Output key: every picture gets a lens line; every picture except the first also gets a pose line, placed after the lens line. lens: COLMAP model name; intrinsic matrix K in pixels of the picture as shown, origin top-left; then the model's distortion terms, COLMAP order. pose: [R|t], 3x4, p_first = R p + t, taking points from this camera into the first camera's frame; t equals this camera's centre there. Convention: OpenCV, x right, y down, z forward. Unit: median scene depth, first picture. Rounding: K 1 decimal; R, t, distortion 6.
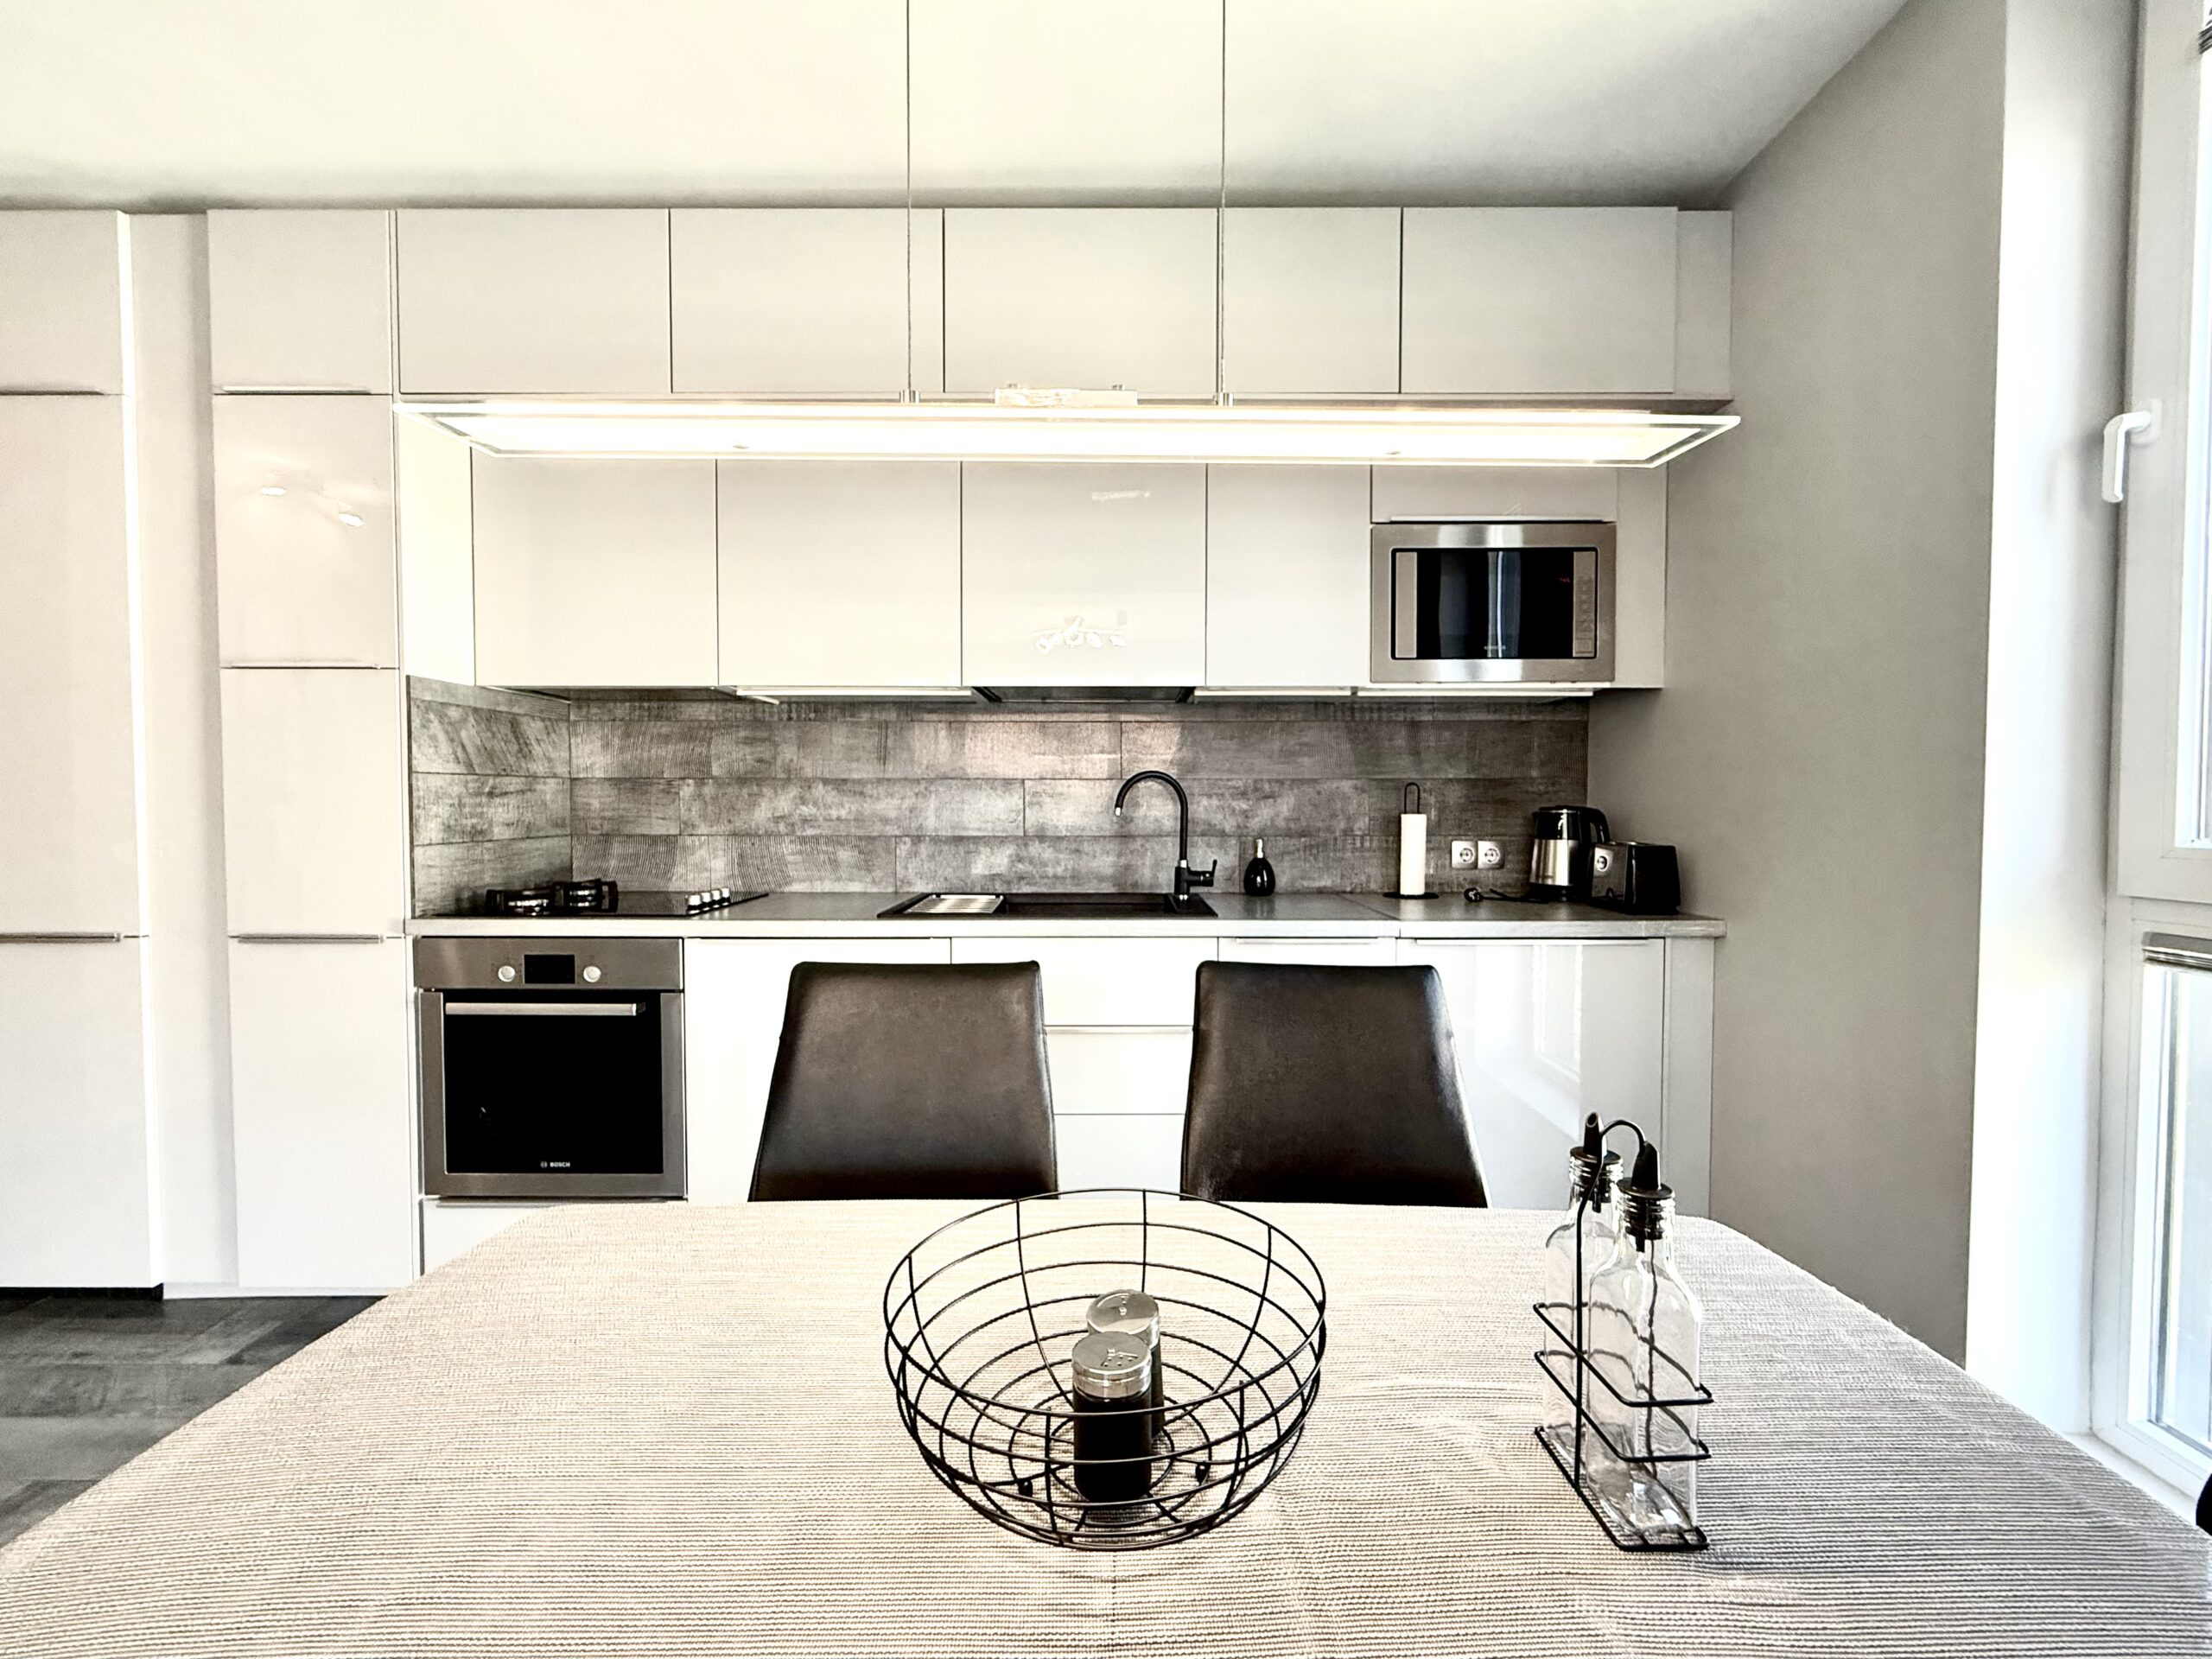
lens RADIAL K [[917.4, 0, 1106.0], [0, 917.4, 829.5], [0, 0, 1]] dist [-0.000069, 0.000140]
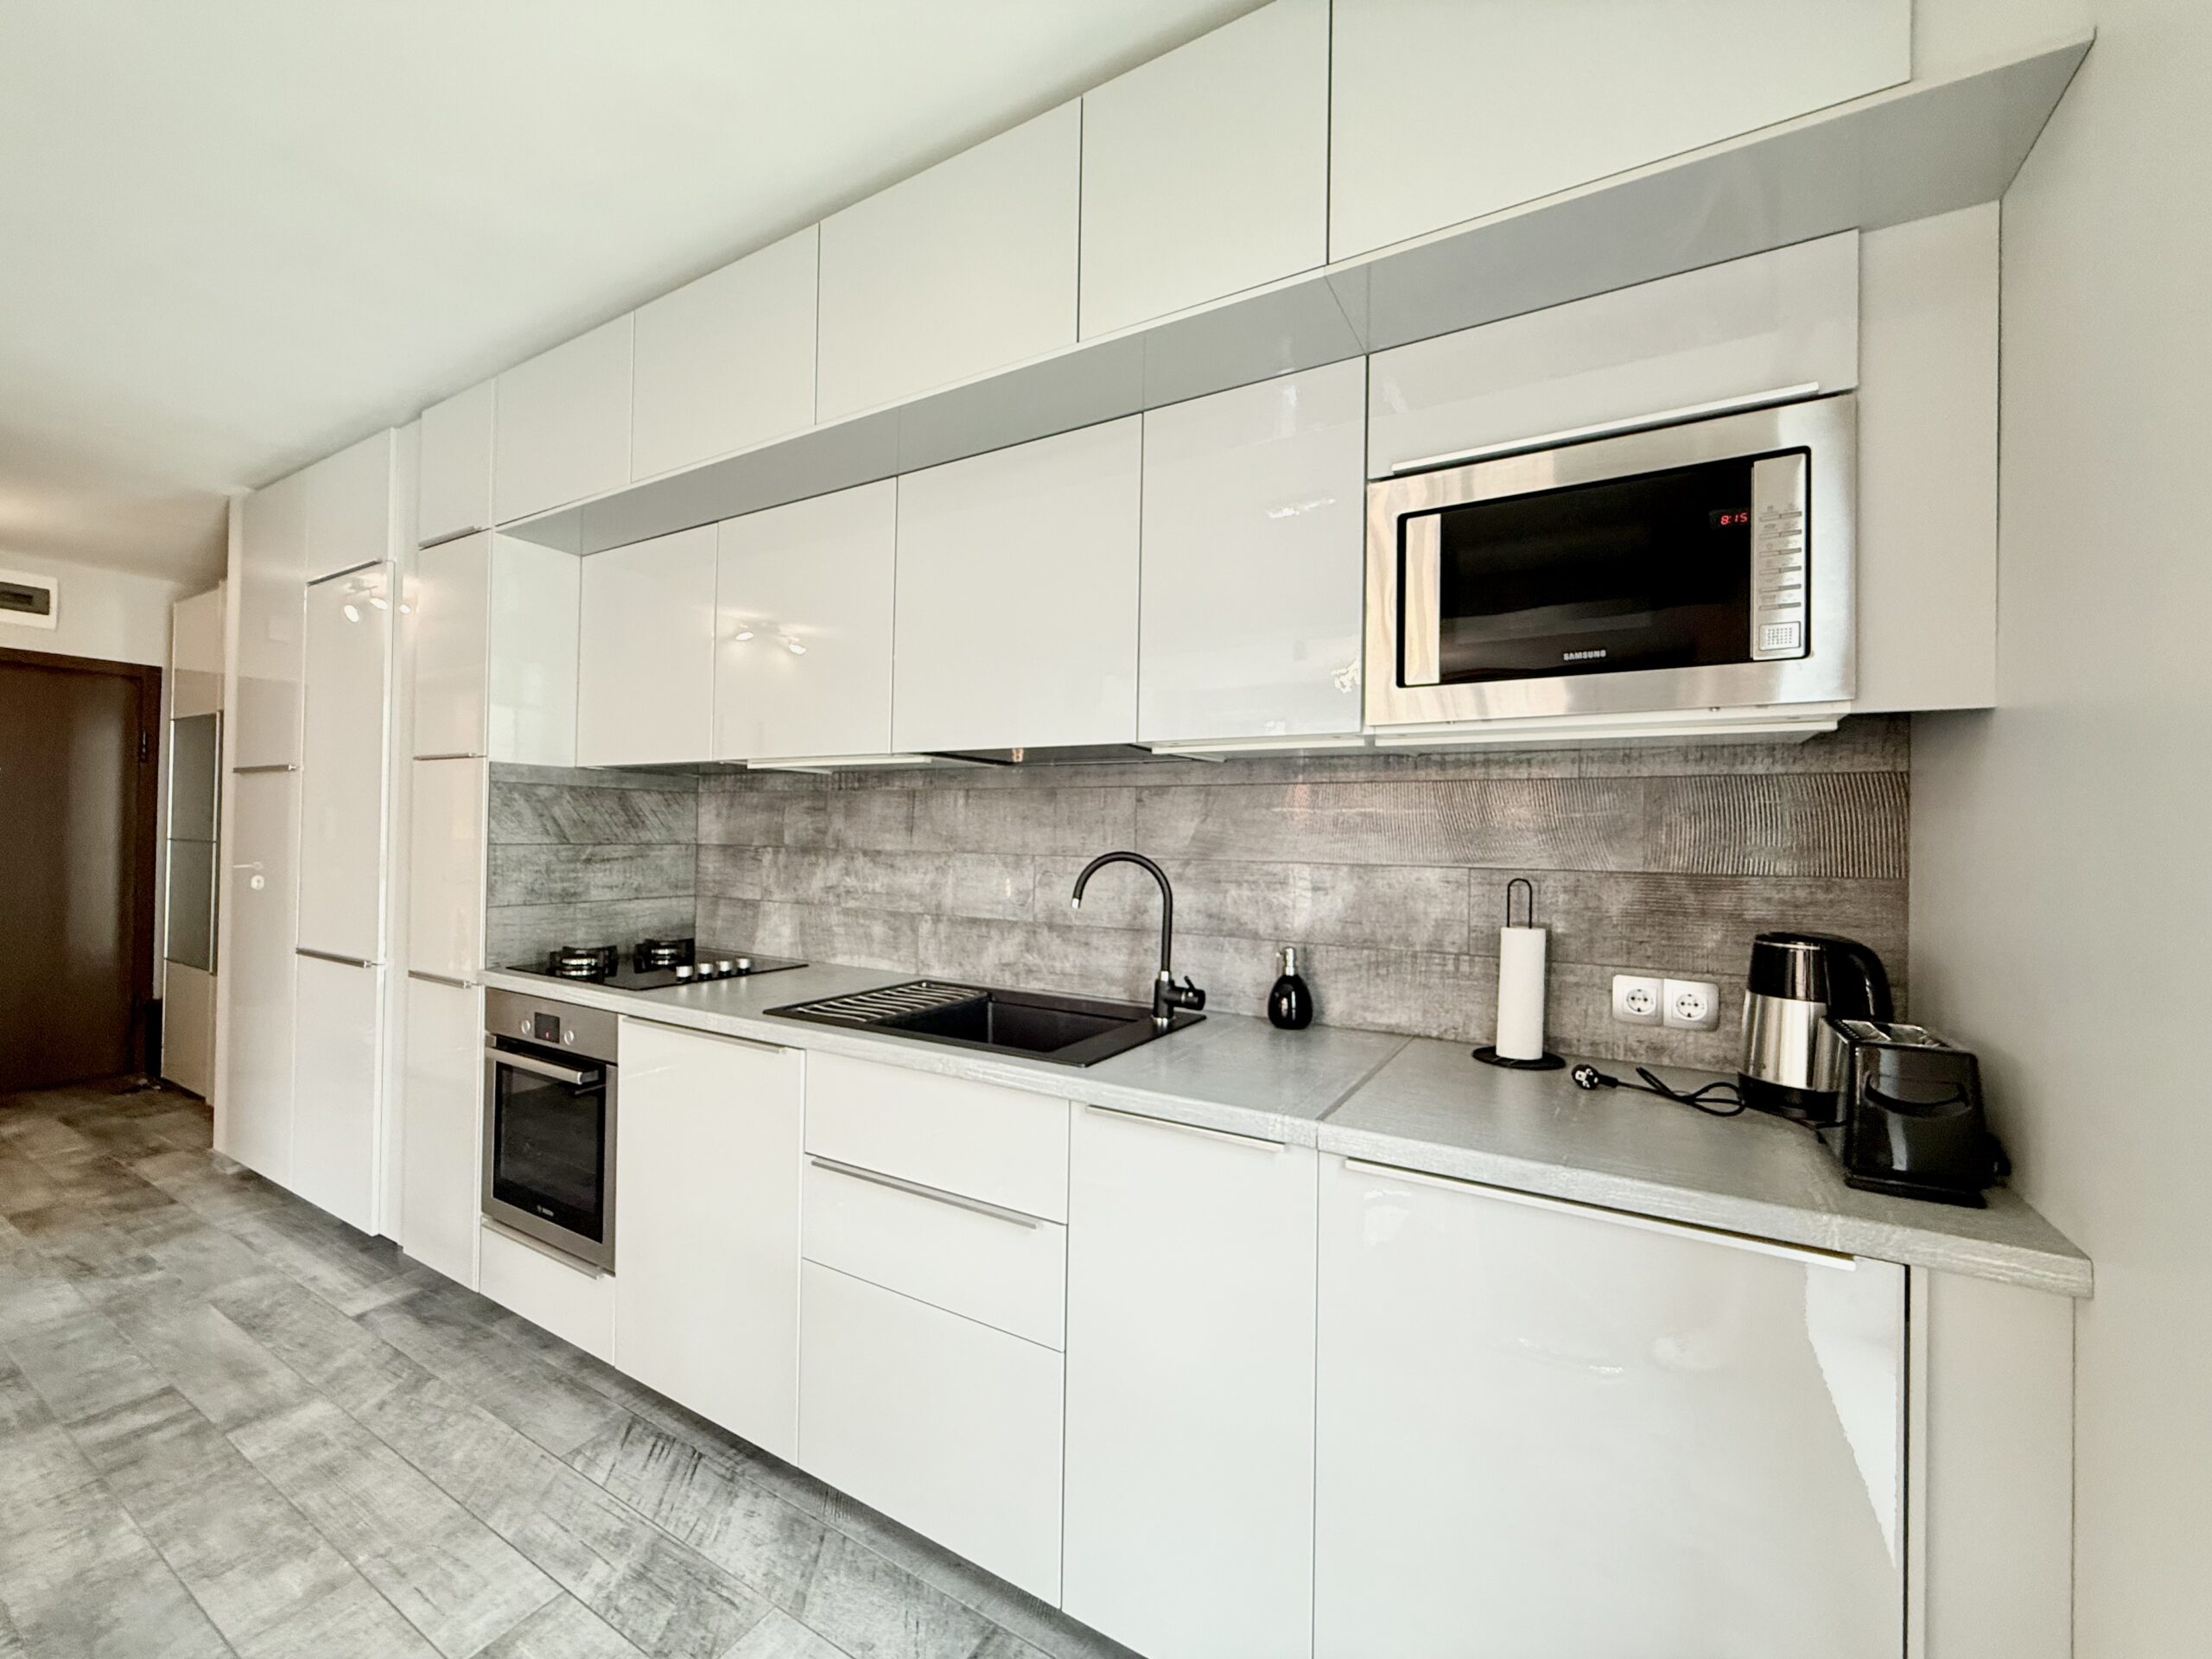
lens RADIAL K [[872.8, 0, 1106.0], [0, 872.8, 829.5], [0, 0, 1]] dist [0.002847, 0.000207]
pose [[0.867079, 0.010246, -0.498065, 0.384743], [-0.032813, 0.998792, -0.036577, -0.052915], [0.497089, 0.048058, 0.866368, 0.338912]]
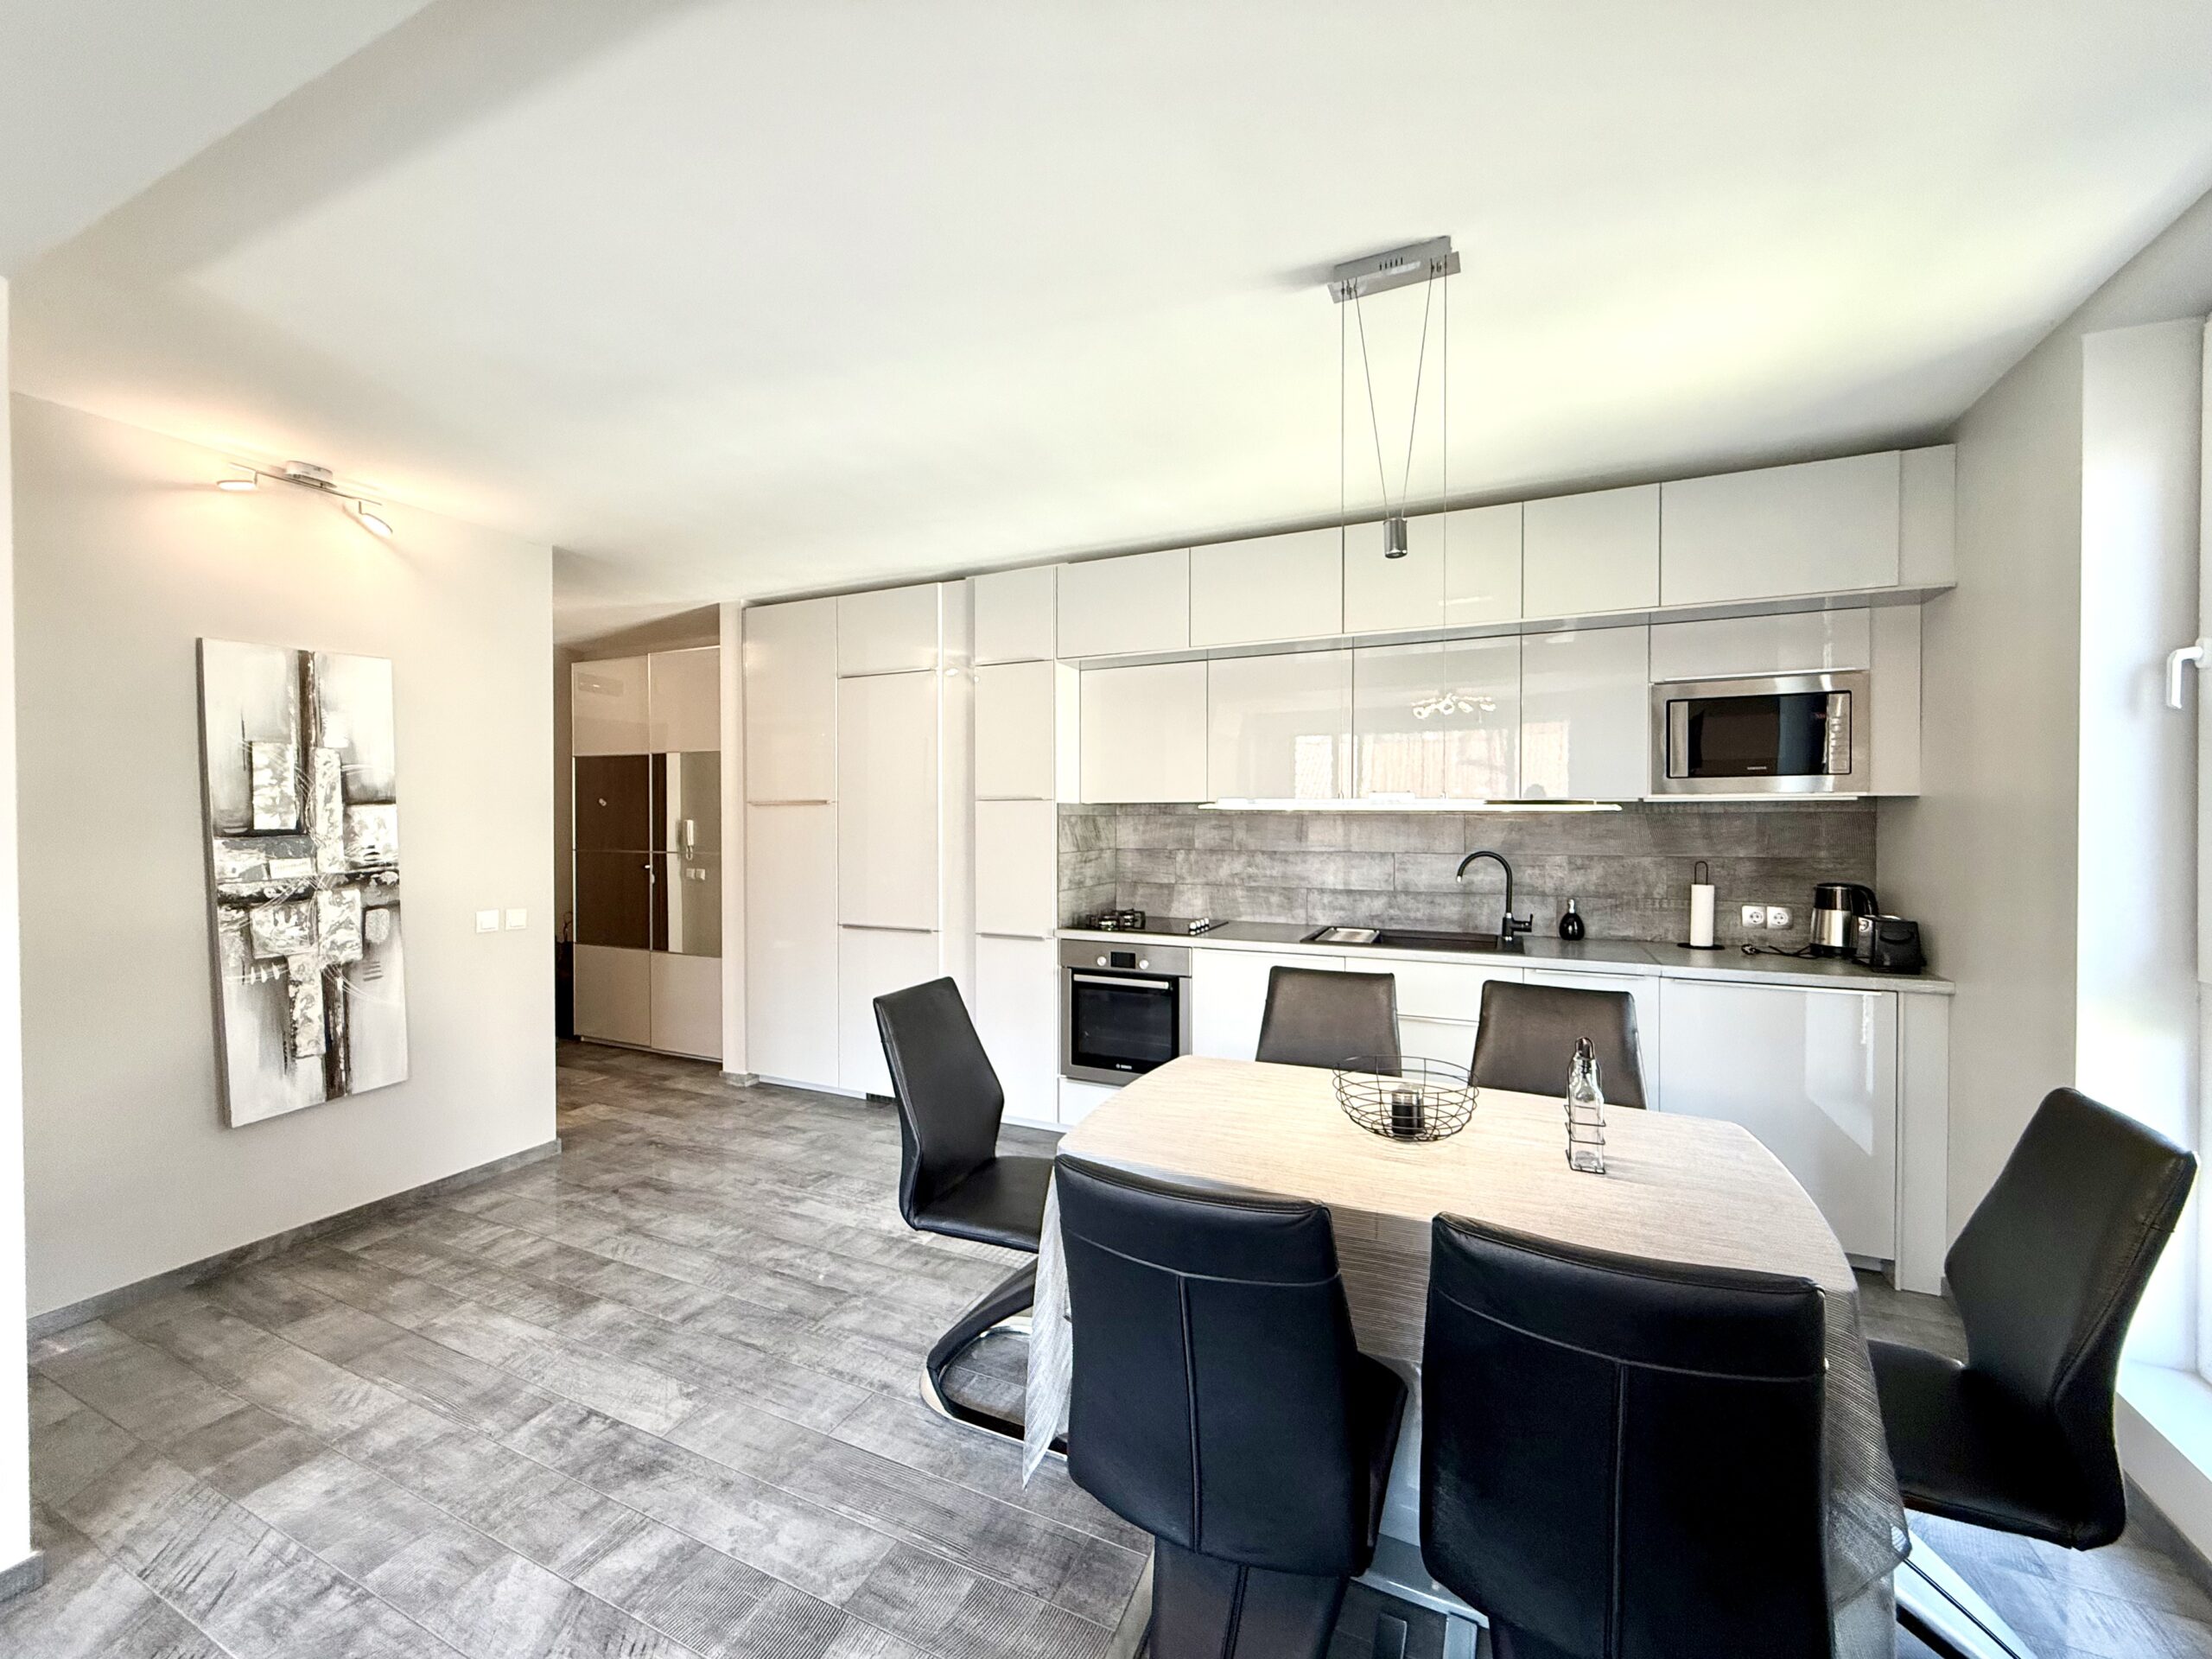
lens RADIAL K [[872.8, 0, 1106.0], [0, 872.8, 829.5], [0, 0, 1]] dist [0.002847, 0.000207]
pose [[0.911899, 0.003441, -0.410400, 0.067604], [-0.011253, 0.999799, -0.016622, -0.065947], [0.410261, 0.019775, 0.911754, -0.503004]]
